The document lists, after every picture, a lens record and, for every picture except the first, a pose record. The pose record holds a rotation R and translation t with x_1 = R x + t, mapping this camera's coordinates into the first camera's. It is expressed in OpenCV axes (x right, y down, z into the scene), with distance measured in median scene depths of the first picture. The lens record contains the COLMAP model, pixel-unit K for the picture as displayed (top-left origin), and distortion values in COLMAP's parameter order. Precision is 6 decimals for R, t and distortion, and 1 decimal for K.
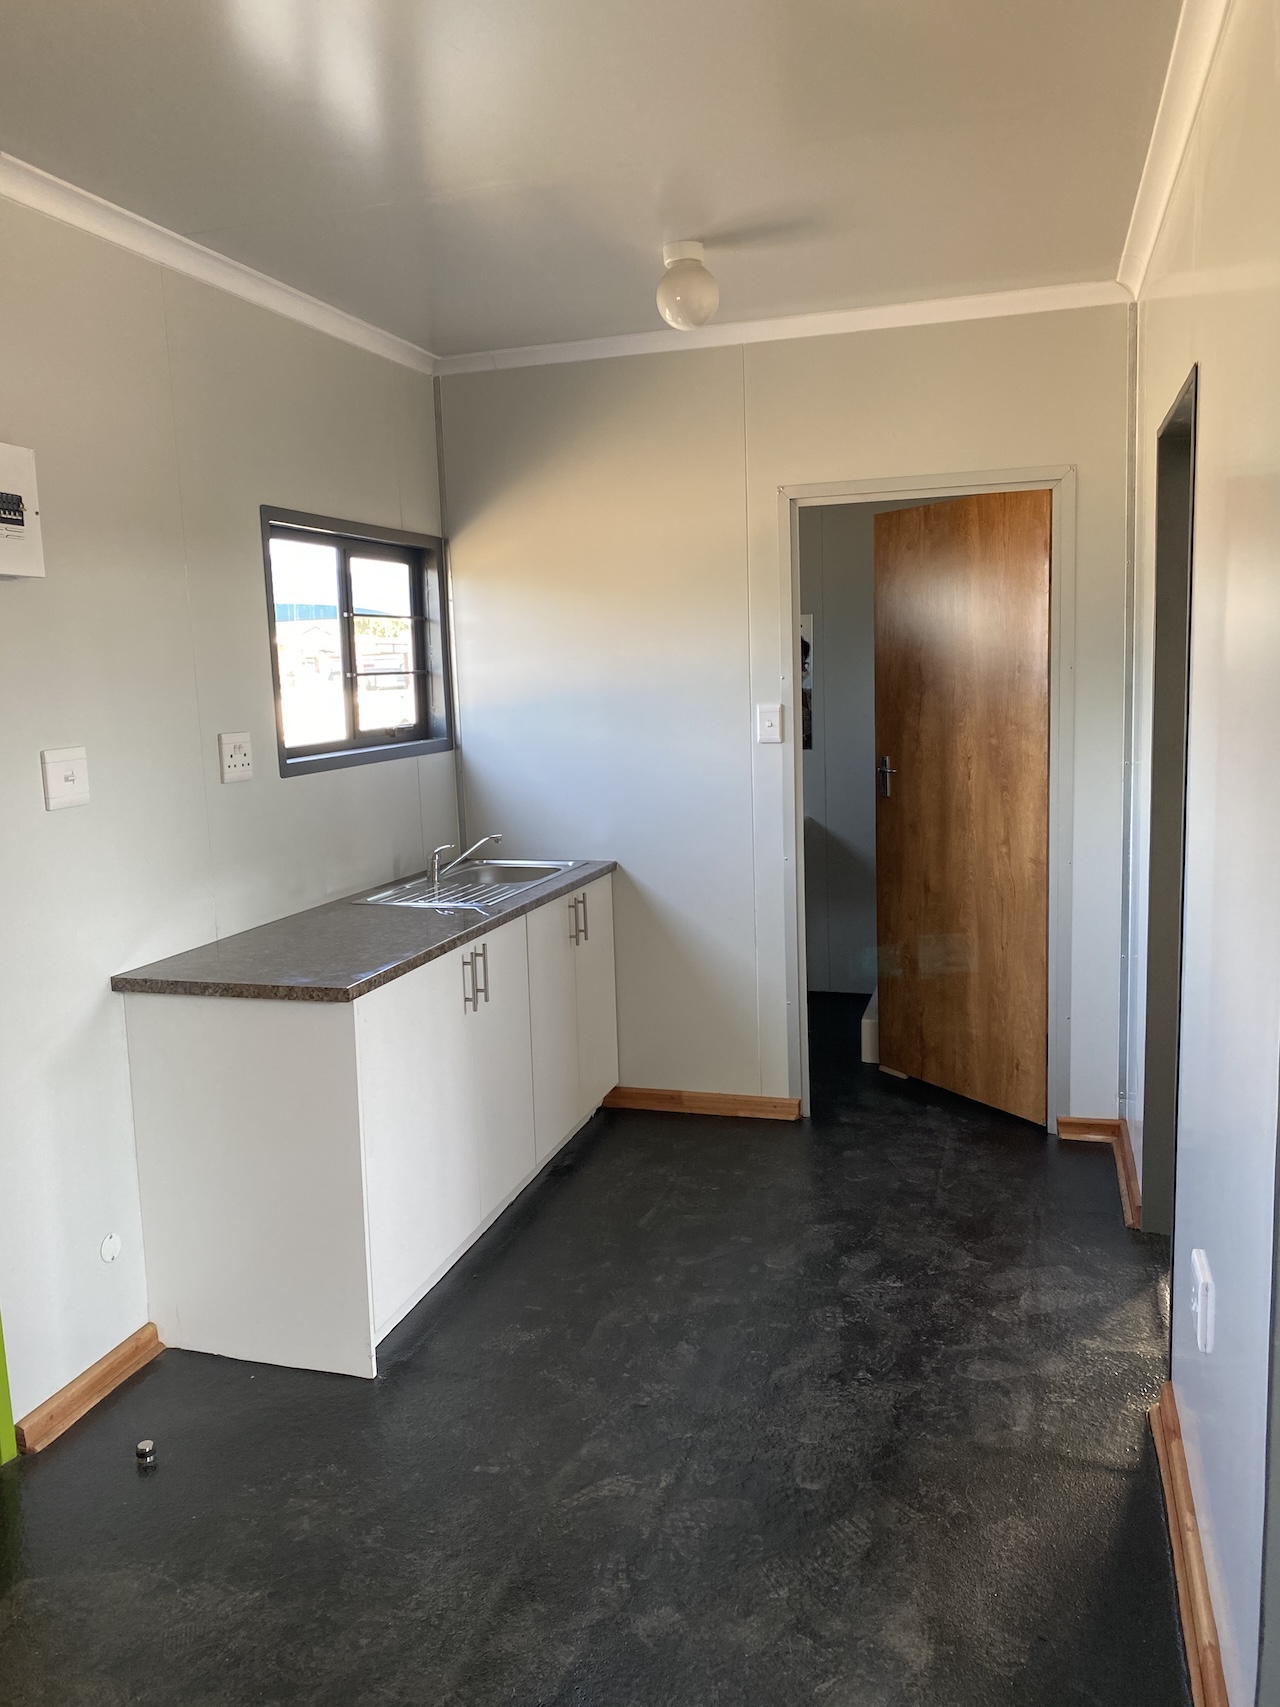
lens RADIAL K [[1310.5, 0, 640.0], [0, 1310.5, 853.5], [0, 0, 1]] dist [-0.000304, -0.011920]
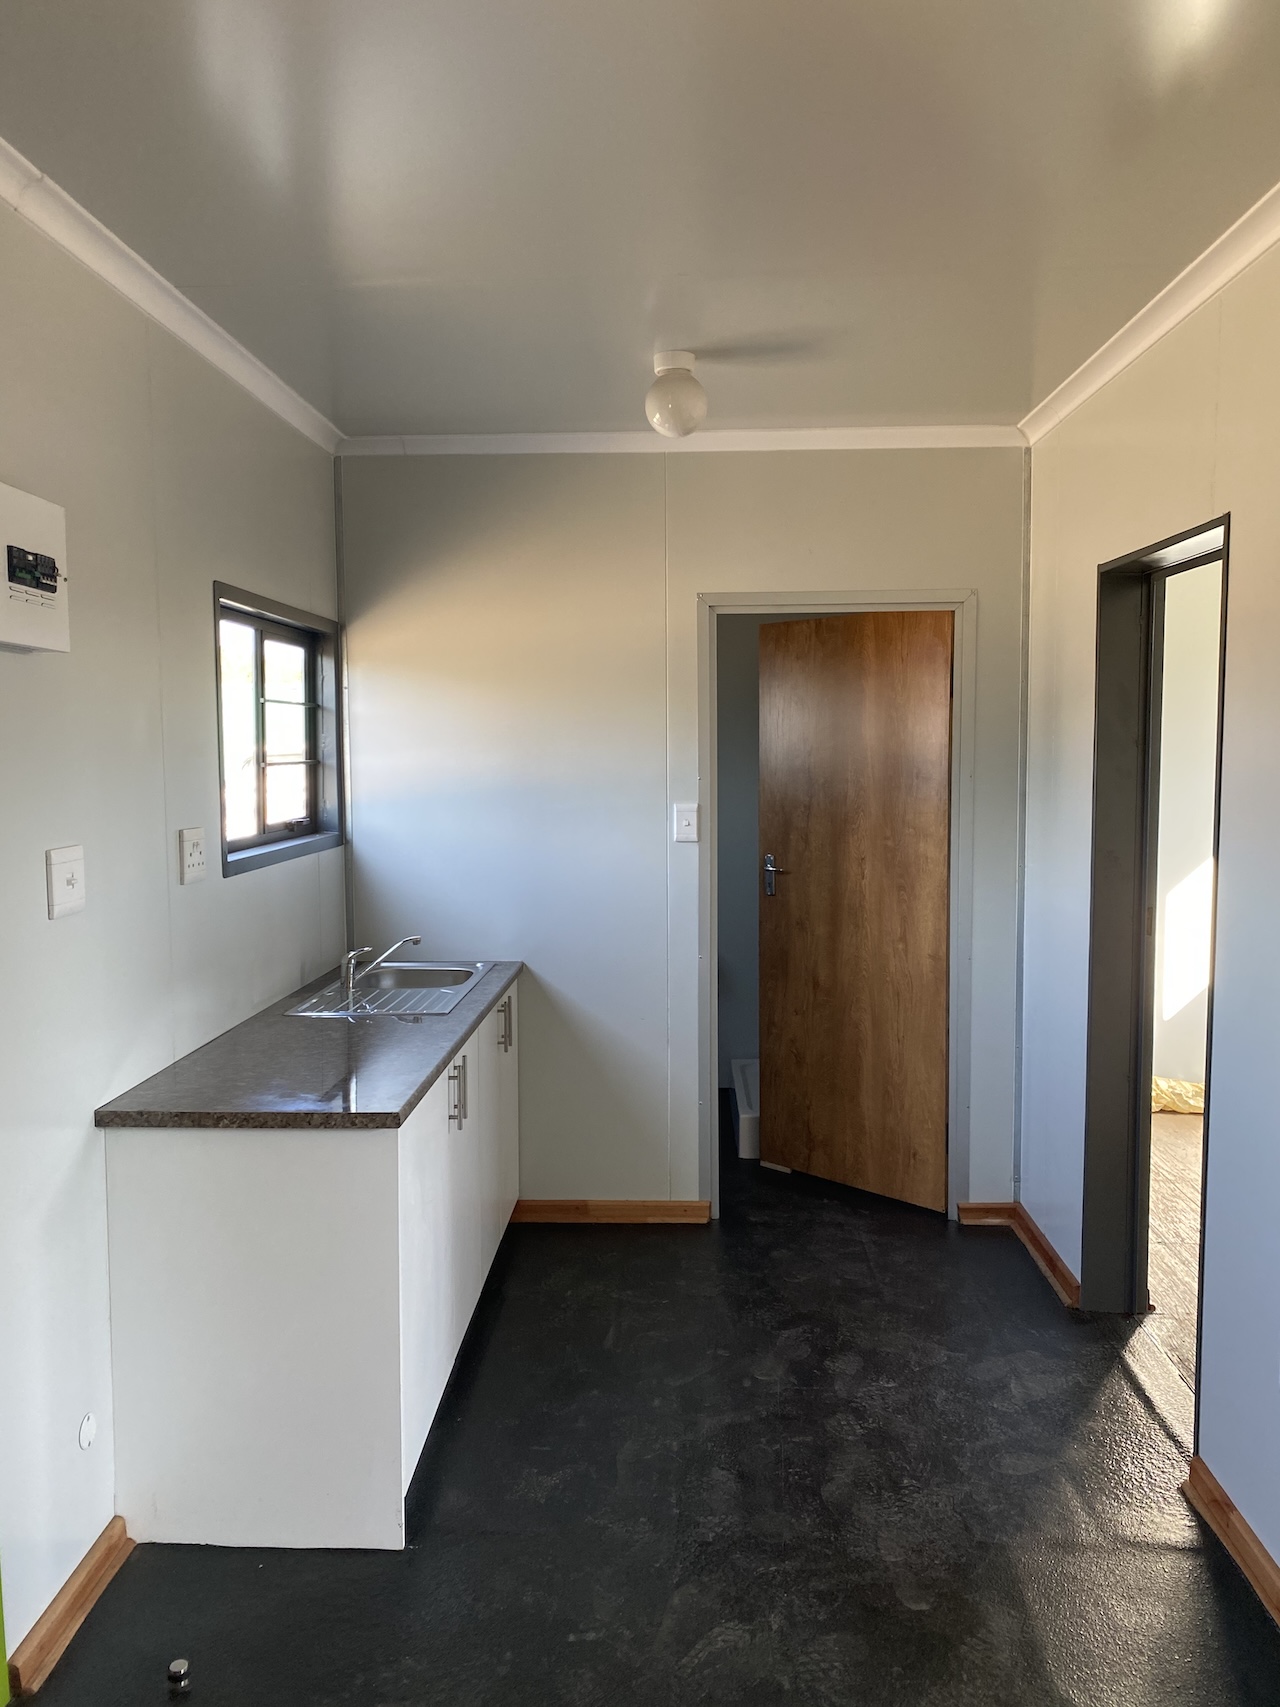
lens RADIAL K [[1310.5, 0, 640.0], [0, 1310.5, 853.5], [0, 0, 1]] dist [-0.000304, -0.011920]
pose [[0.965227, 0.008113, 0.261287, -0.201437], [0.009464, 0.997778, -0.065944, -0.010245], [-0.261241, 0.066124, 0.963006, 0.044514]]
